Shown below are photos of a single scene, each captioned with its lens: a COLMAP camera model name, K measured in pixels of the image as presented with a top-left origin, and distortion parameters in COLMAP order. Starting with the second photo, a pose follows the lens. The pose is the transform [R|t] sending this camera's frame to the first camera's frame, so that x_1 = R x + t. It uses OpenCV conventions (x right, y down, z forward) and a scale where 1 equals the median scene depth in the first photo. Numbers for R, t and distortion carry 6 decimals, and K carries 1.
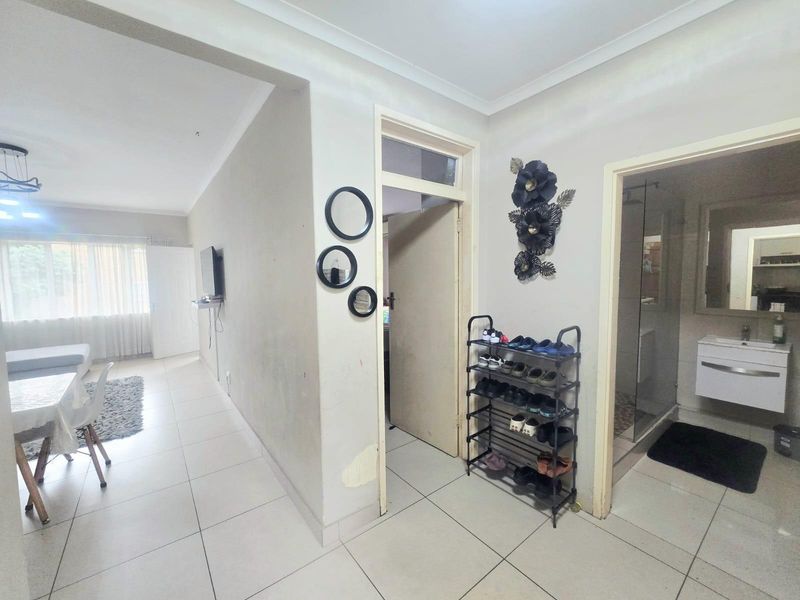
lens RADIAL K [[327.9, 0, 399.5], [0, 327.9, 297.8], [0, 0, 1]] dist [0.000503, 0.000191]
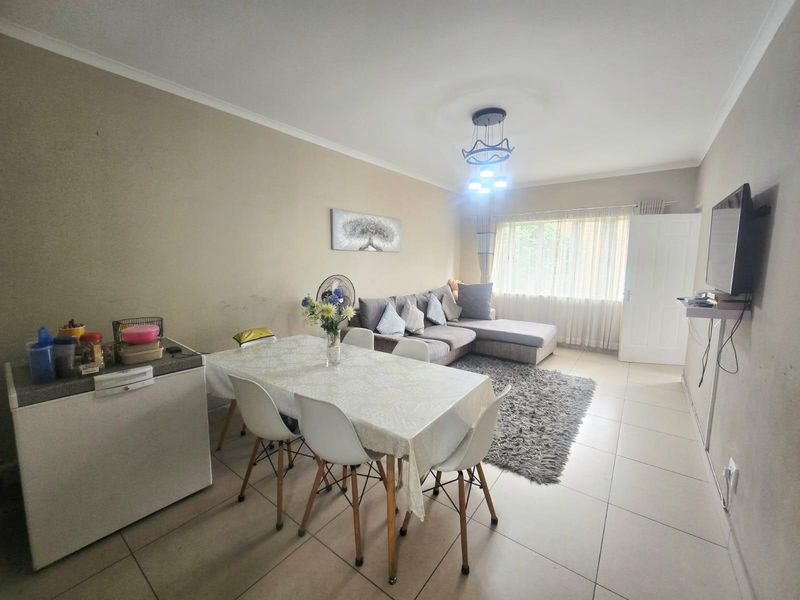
lens RADIAL K [[327.9, 0, 398.9], [0, 327.9, 299.5], [0, 0, 1]] dist [0.000503, 0.000191]
pose [[0.267813, 0.134104, -0.954092, -0.167551], [-0.078088, 0.990029, 0.117236, -0.011759], [0.960301, 0.043106, 0.275615, 0.288076]]
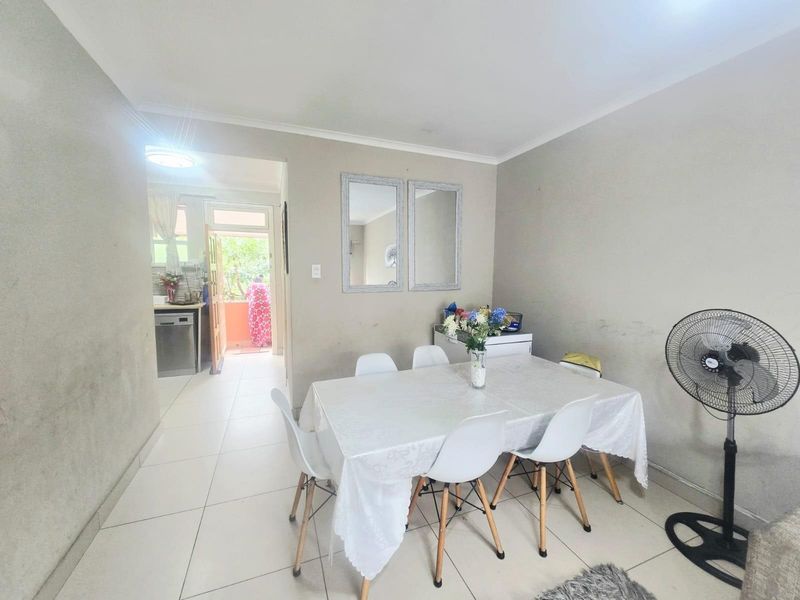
lens RADIAL K [[327.9, 0, 399.7], [0, 327.9, 297.1], [0, 0, 1]] dist [0.000503, 0.000191]
pose [[-0.960775, -0.020834, 0.276545, -0.597809], [0.021610, 0.988518, 0.149548, -0.037634], [-0.276486, 0.149658, -0.949293, 0.701900]]
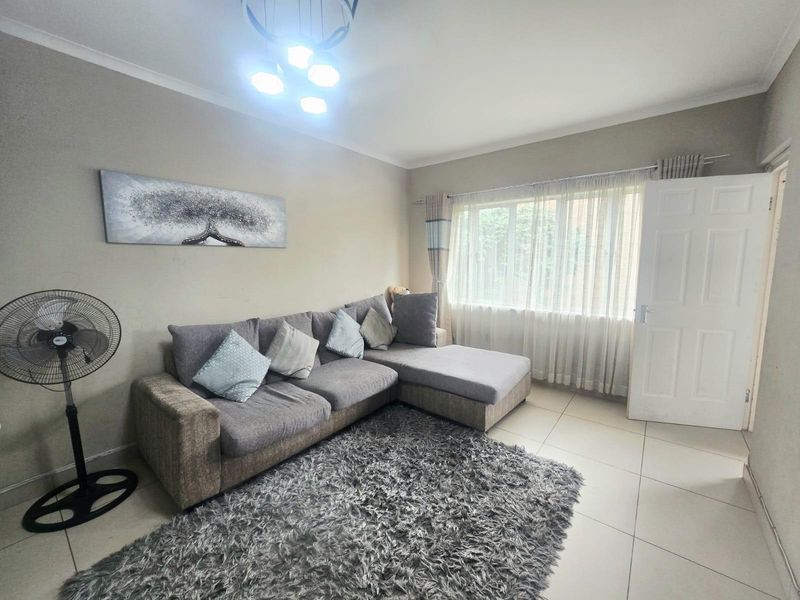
lens RADIAL K [[327.9, 0, 399.1], [0, 327.9, 299.2], [0, 0, 1]] dist [0.000503, 0.000191]
pose [[0.235299, 0.129977, -0.963193, -0.412891], [-0.066689, 0.990841, 0.117417, -0.026487], [0.969632, 0.036606, 0.241812, 0.591464]]
